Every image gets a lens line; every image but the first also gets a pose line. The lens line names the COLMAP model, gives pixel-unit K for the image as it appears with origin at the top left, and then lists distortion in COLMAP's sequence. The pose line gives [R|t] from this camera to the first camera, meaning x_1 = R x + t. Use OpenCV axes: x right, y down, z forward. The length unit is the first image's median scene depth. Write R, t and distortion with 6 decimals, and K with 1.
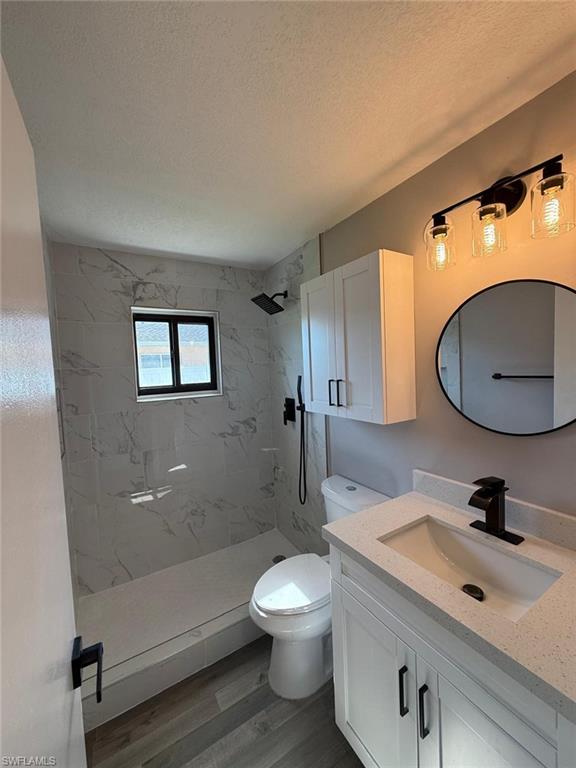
lens RADIAL K [[304.3, 0, 288.0], [0, 304.3, 384.0], [0, 0, 1]] dist [0.000649, 0.000279]
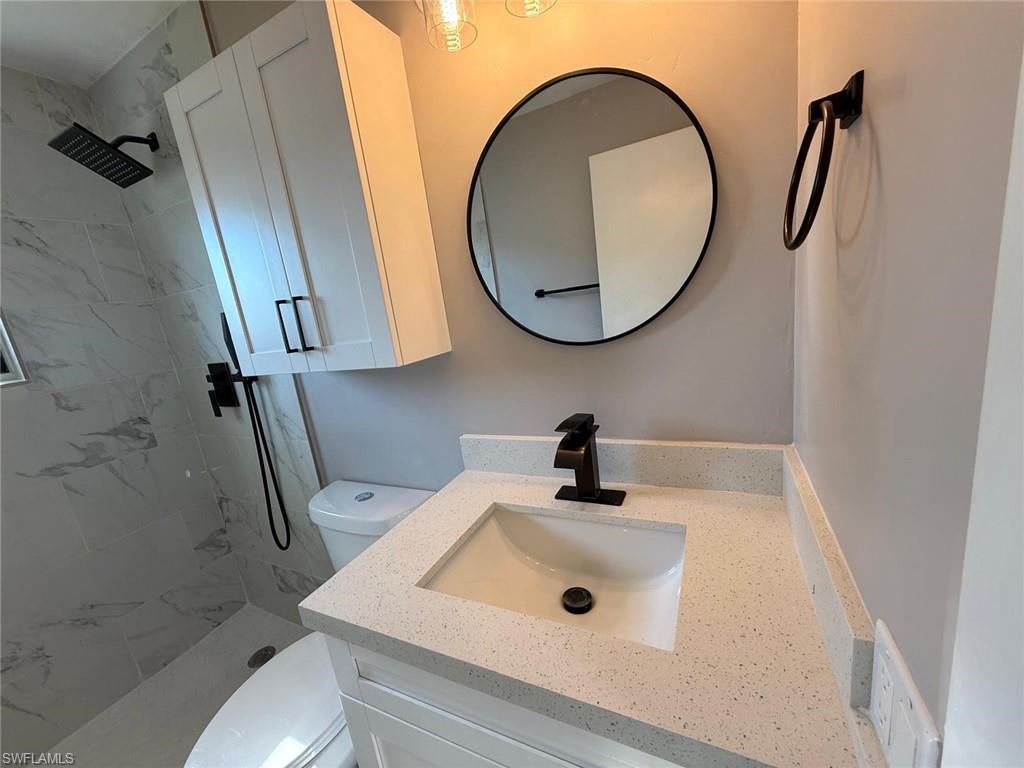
lens RADIAL K [[405.8, 0, 512.0], [0, 405.8, 384.0], [0, 0, 1]] dist [0.000649, 0.000279]
pose [[0.837902, -0.180010, 0.515282, 0.098883], [0.127643, 0.982498, 0.135666, 0.081027], [-0.530685, -0.047903, 0.846214, 0.262678]]
